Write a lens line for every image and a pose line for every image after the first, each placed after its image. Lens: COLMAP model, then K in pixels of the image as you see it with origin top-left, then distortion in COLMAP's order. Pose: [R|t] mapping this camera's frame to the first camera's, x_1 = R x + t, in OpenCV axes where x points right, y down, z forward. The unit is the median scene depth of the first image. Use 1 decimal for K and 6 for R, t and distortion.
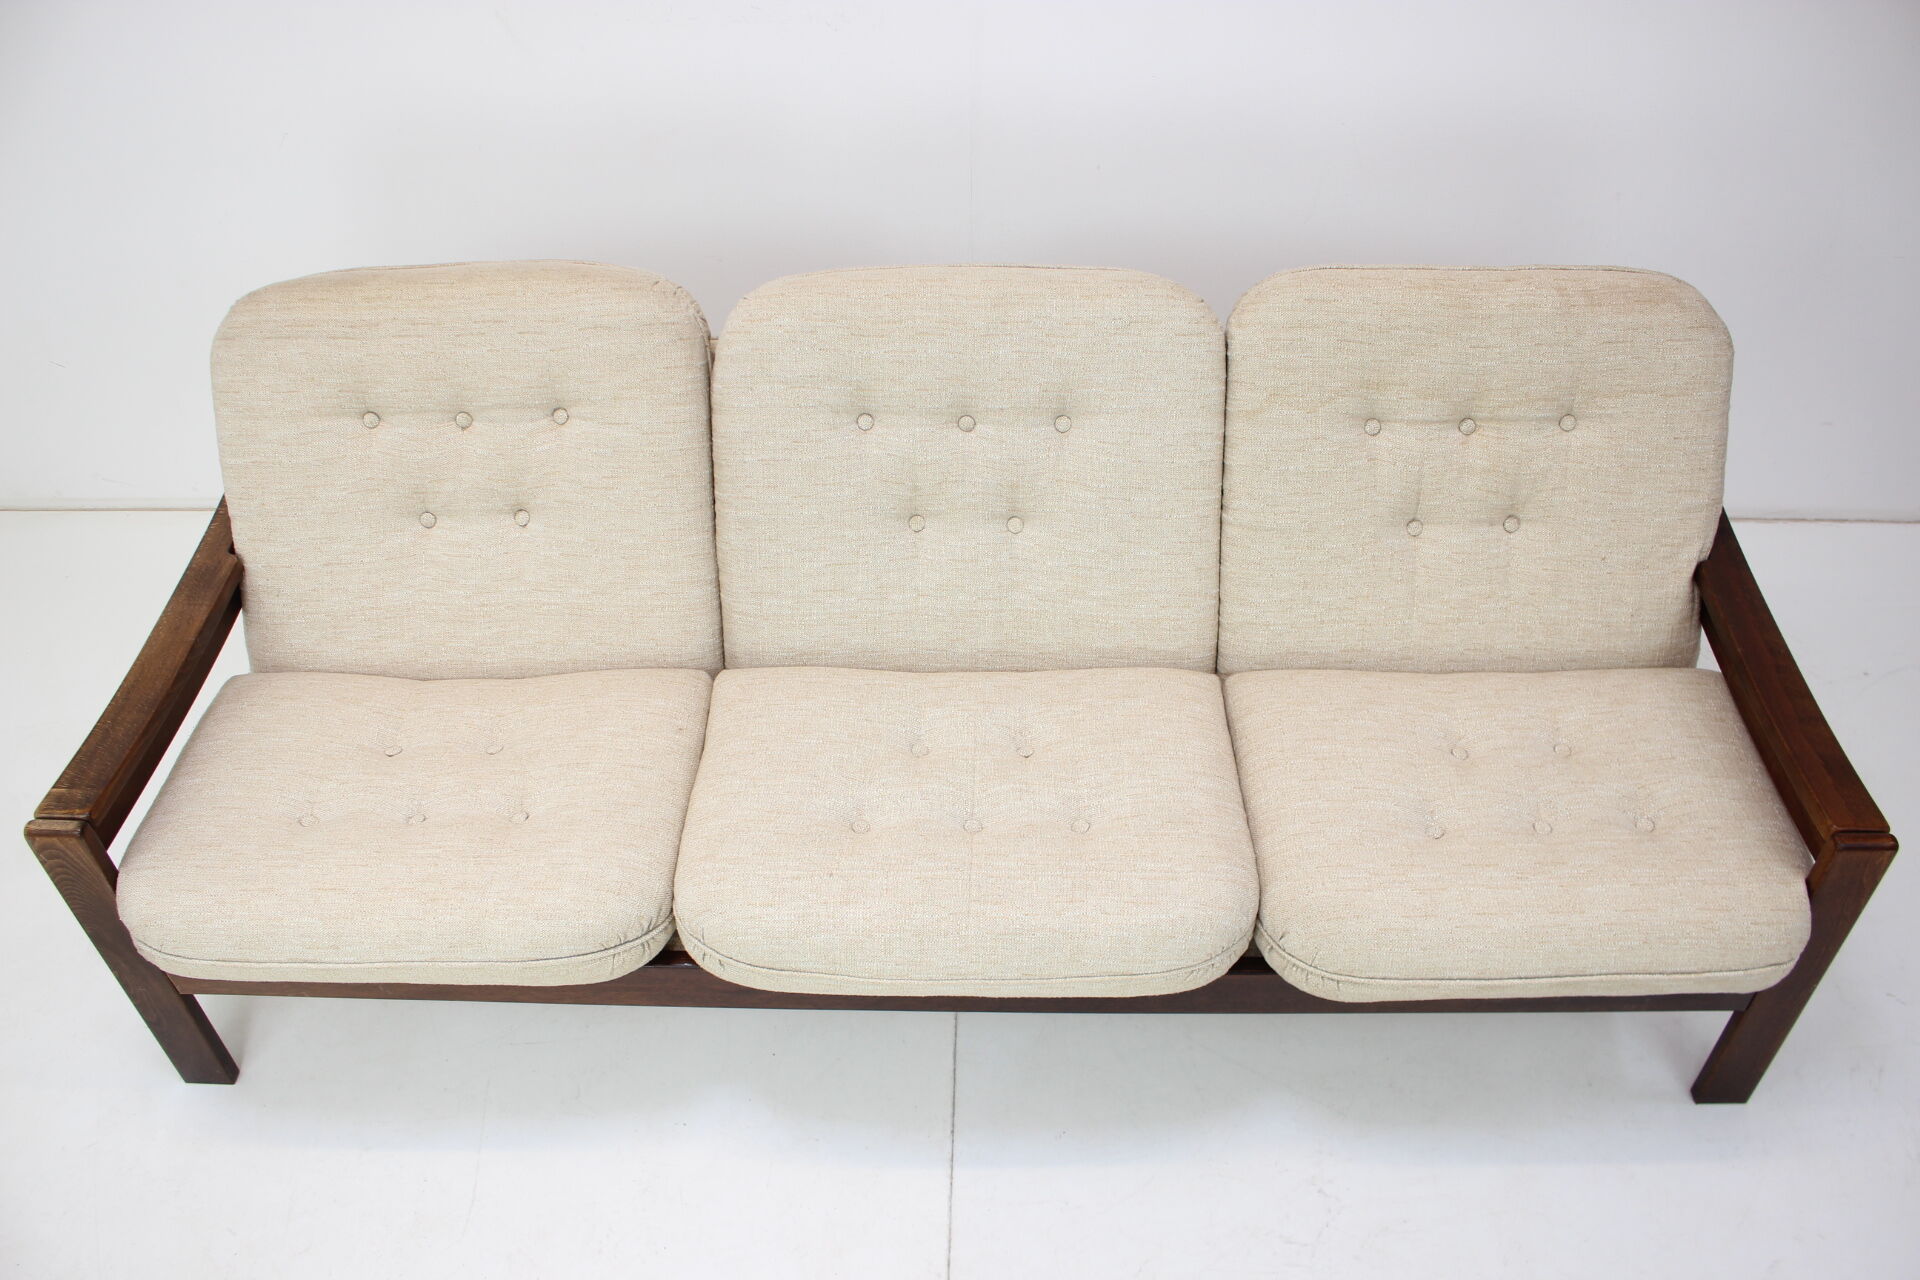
lens RADIAL K [[1595.4, 0, 960.0], [0, 1595.4, 640.0], [0, 0, 1]] dist [-0.129956, 0.076408]
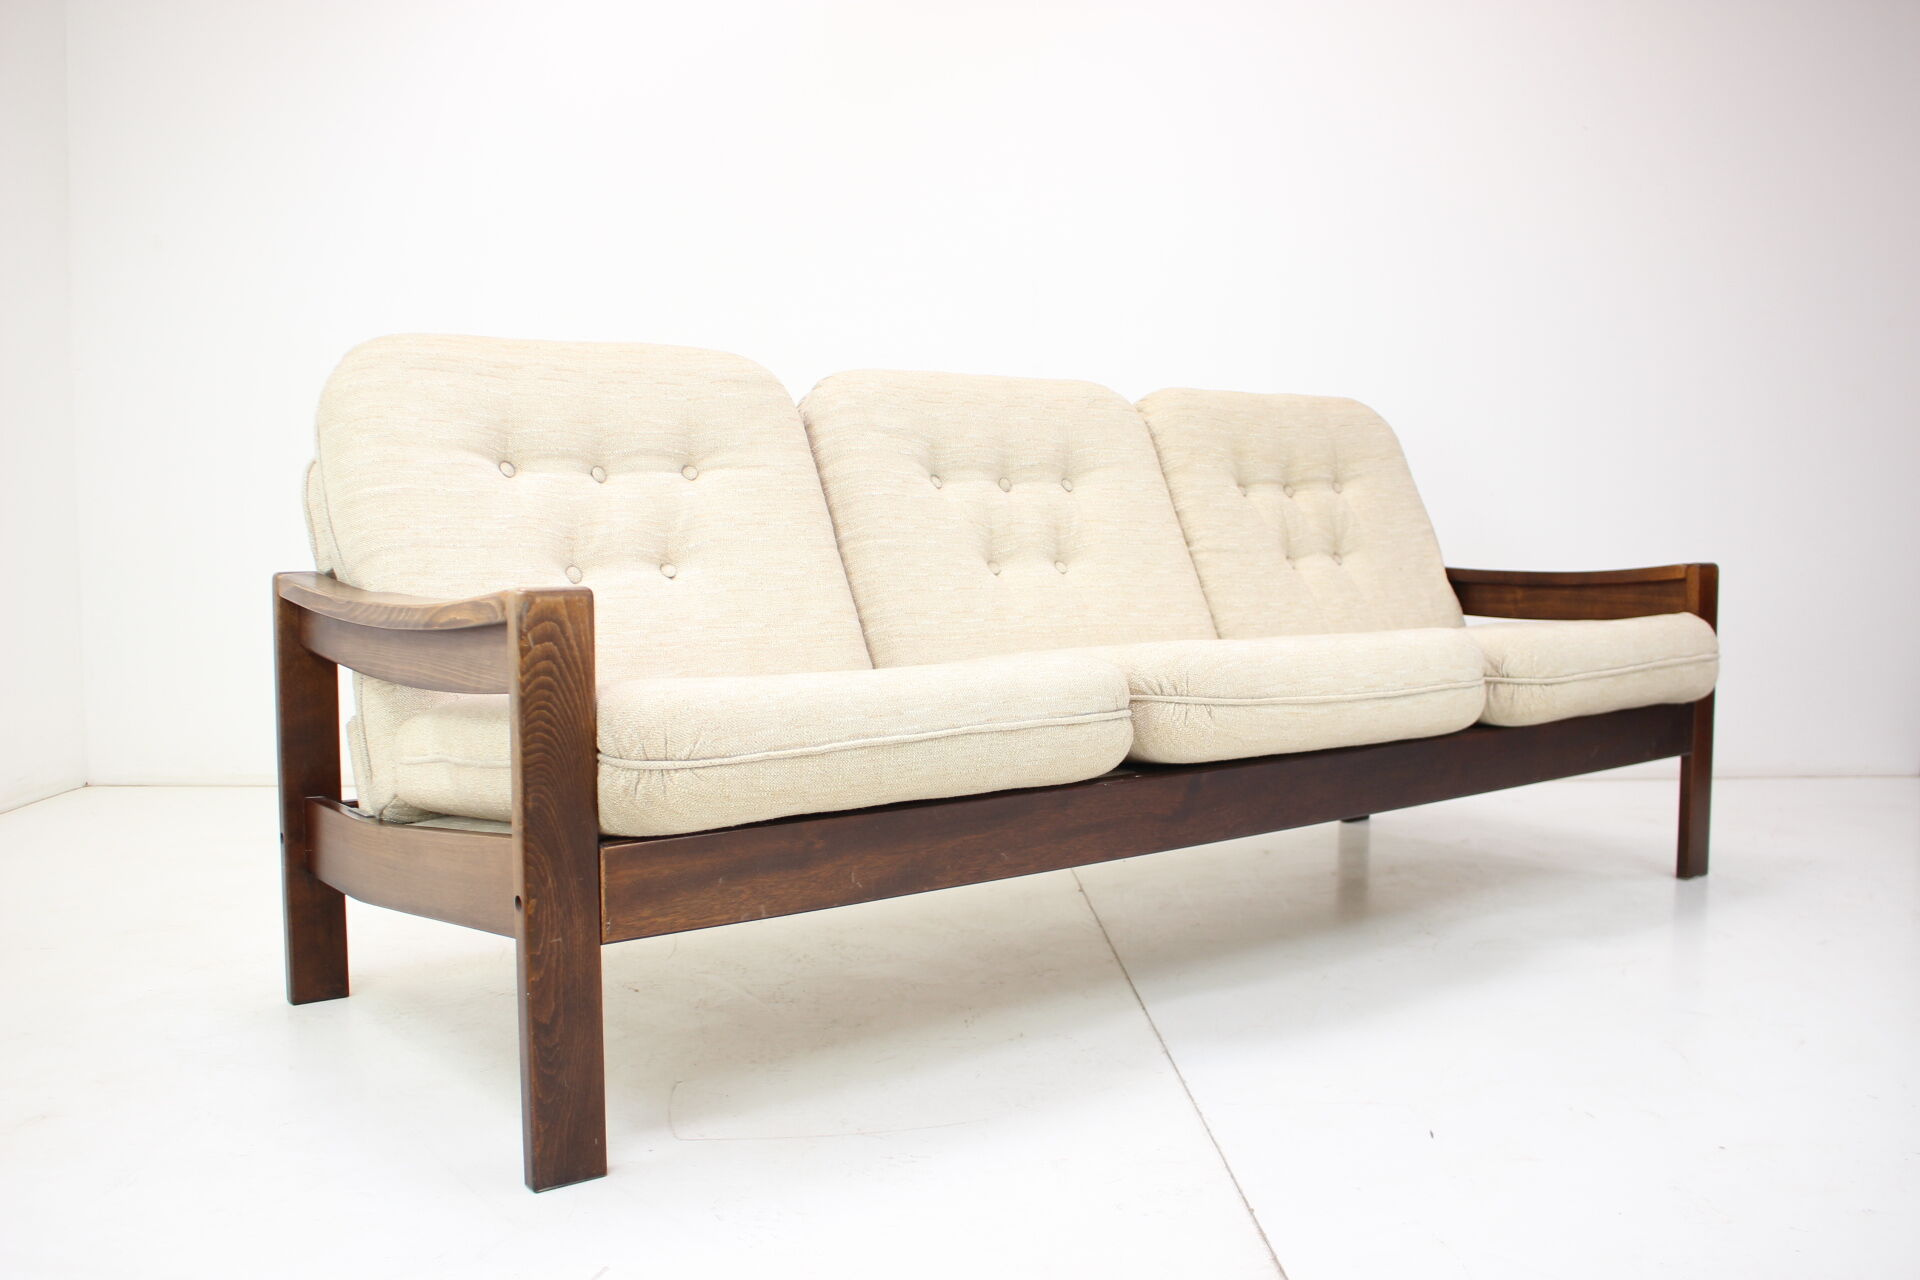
lens RADIAL K [[1639.1, 0, 931.2], [0, 1639.1, 636.7], [0, 0, 1]] dist [-0.104794, -0.007955]
pose [[0.779517, -0.029680, 0.625678, -0.794489], [0.415864, 0.771492, -0.481517, 0.505933], [-0.468414, 0.635547, 0.613734, 0.366136]]
